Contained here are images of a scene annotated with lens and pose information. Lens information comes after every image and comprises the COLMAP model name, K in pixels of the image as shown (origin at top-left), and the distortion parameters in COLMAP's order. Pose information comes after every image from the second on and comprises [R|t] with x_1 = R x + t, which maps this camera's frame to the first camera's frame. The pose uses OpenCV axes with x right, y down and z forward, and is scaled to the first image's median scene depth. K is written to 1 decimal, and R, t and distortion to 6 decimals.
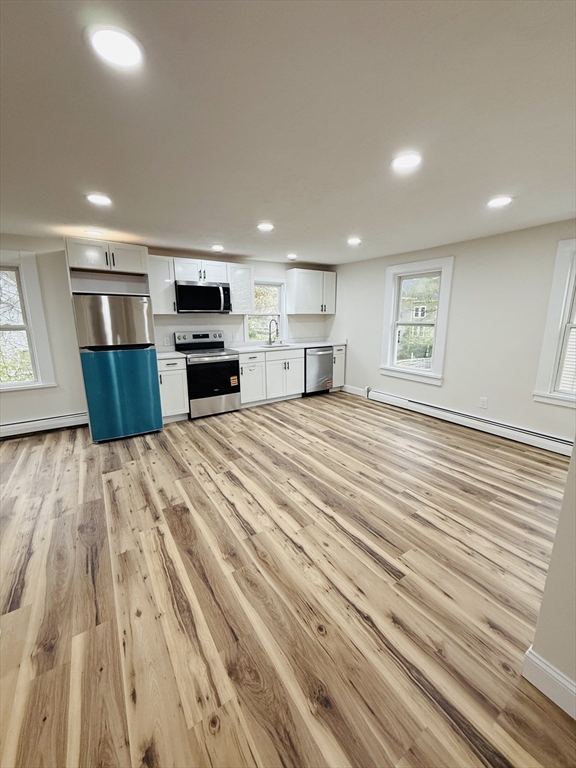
lens RADIAL K [[304.5, 0, 289.2], [0, 304.5, 379.2], [0, 0, 1]] dist [-0.000628, 0.000906]
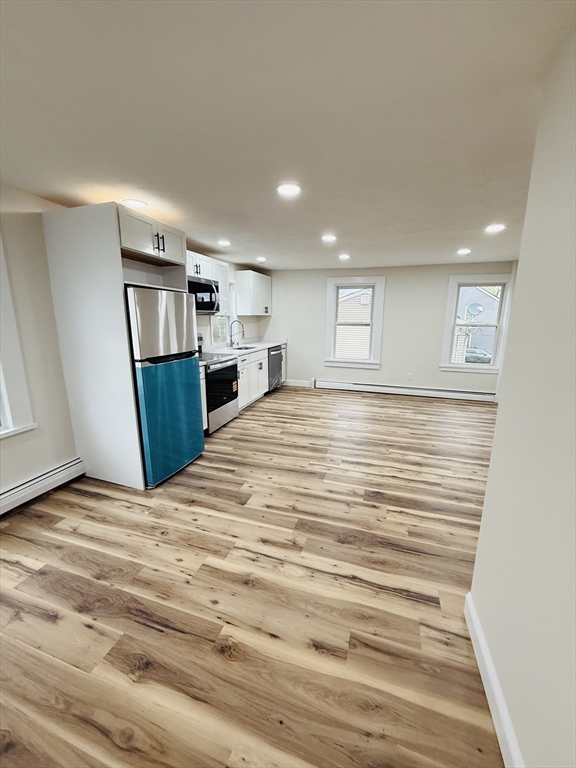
lens RADIAL K [[304.5, 0, 289.2], [0, 304.5, 379.2], [0, 0, 1]] dist [-0.000628, 0.000906]
pose [[0.780997, -0.118170, 0.613254, -0.911788], [0.118730, 0.992122, 0.039968, -0.049007], [-0.613145, 0.041597, 0.788874, 0.225812]]
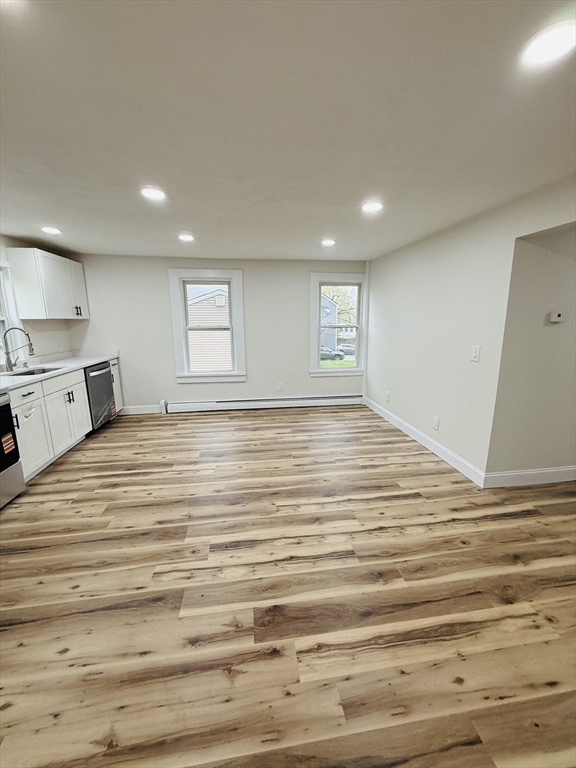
lens RADIAL K [[304.5, 0, 289.2], [0, 304.5, 379.2], [0, 0, 1]] dist [-0.000628, 0.000906]
pose [[0.429668, -0.173217, 0.886217, -0.618970], [0.189155, 0.976920, 0.099236, -0.093733], [-0.882953, 0.124994, 0.452516, 0.450408]]
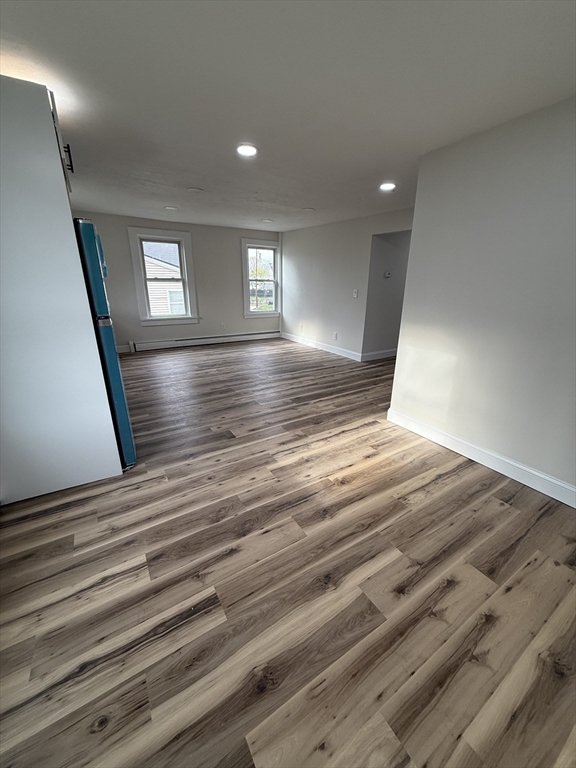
lens RADIAL K [[304.5, 0, 289.2], [0, 304.5, 379.2], [0, 0, 1]] dist [-0.000628, 0.000906]
pose [[0.022047, -0.306456, 0.951630, -1.350892], [0.192093, 0.935424, 0.296786, -0.103992], [-0.981129, 0.176258, 0.079492, 0.668710]]
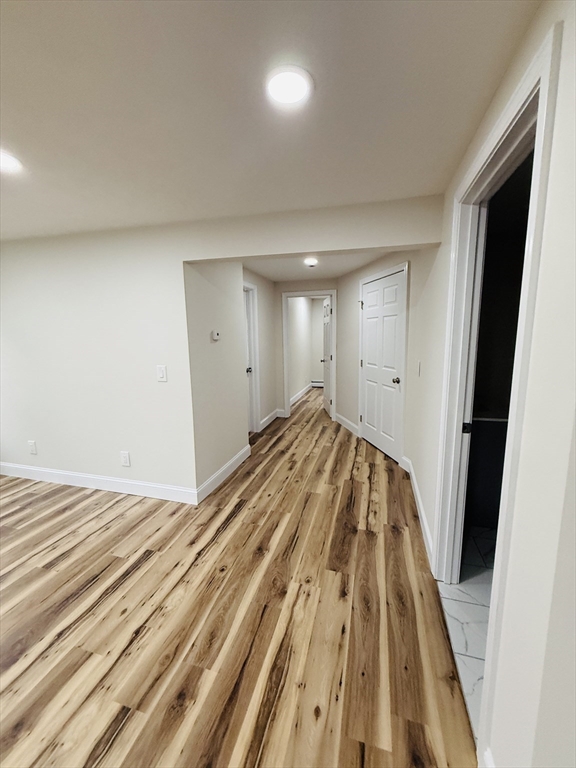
lens RADIAL K [[304.5, 0, 289.2], [0, 304.5, 379.2], [0, 0, 1]] dist [-0.000628, 0.000906]
pose [[-0.654948, -0.095713, 0.749588, -0.460326], [0.169124, 0.948219, 0.268847, -0.127601], [-0.736505, 0.302854, -0.604847, 0.613000]]
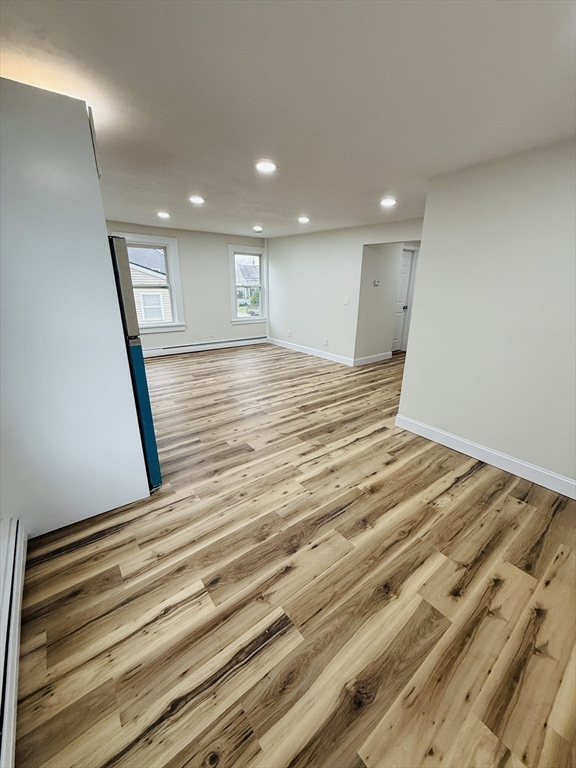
lens RADIAL K [[304.5, 0, 289.2], [0, 304.5, 379.2], [0, 0, 1]] dist [-0.000628, 0.000906]
pose [[-0.077243, -0.302443, 0.950033, -1.349636], [0.188862, 0.931189, 0.311799, -0.162448], [-0.978961, 0.203509, -0.014807, 0.794722]]
